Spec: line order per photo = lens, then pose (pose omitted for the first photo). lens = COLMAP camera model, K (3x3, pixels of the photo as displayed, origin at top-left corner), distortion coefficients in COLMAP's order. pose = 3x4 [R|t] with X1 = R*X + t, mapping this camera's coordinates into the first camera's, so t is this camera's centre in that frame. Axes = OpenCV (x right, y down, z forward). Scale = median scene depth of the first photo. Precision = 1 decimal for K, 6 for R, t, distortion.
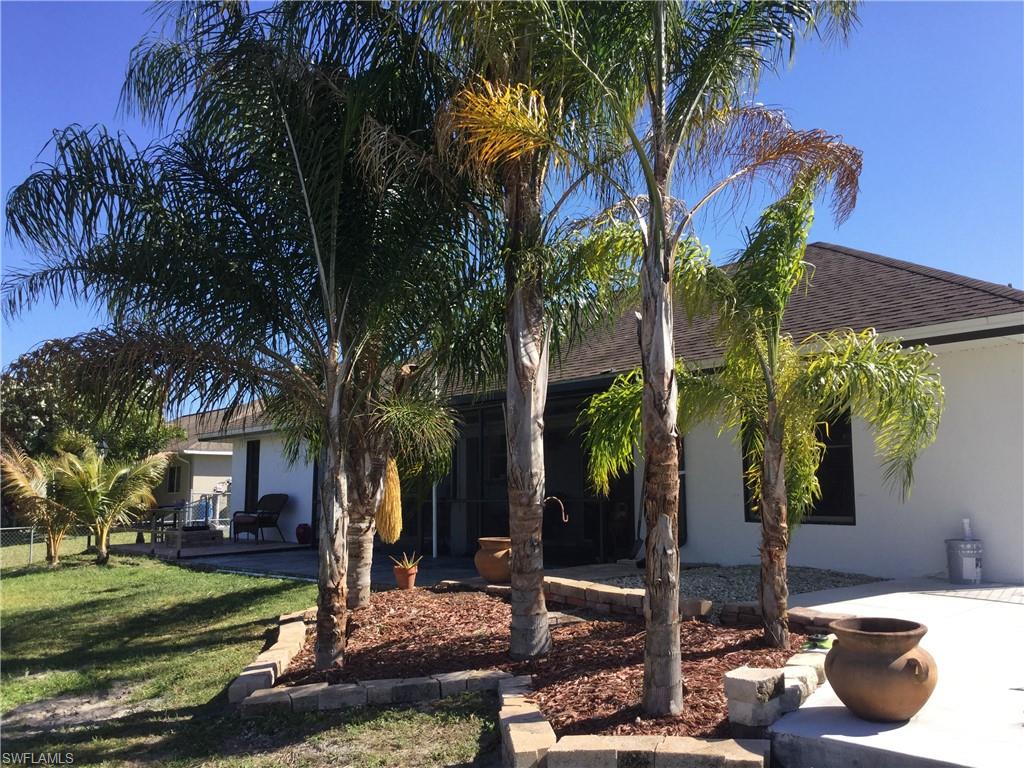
lens RADIAL K [[893.8, 0, 512.0], [0, 893.8, 384.0], [0, 0, 1]] dist [0.034355, -0.005271]
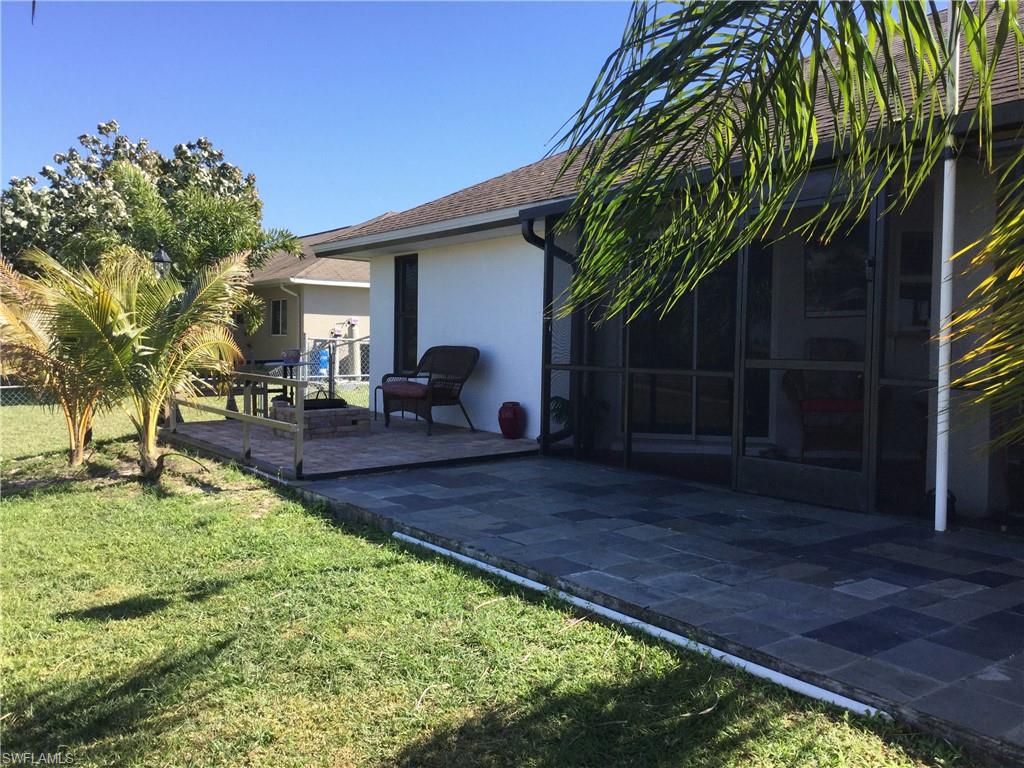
lens RADIAL K [[893.8, 0, 512.0], [0, 893.8, 384.0], [0, 0, 1]] dist [0.034355, -0.005271]
pose [[0.994599, 0.029910, -0.099391, -0.213370], [-0.012548, 0.985206, 0.170916, 0.061186], [0.103032, -0.168746, 0.980260, 0.554842]]
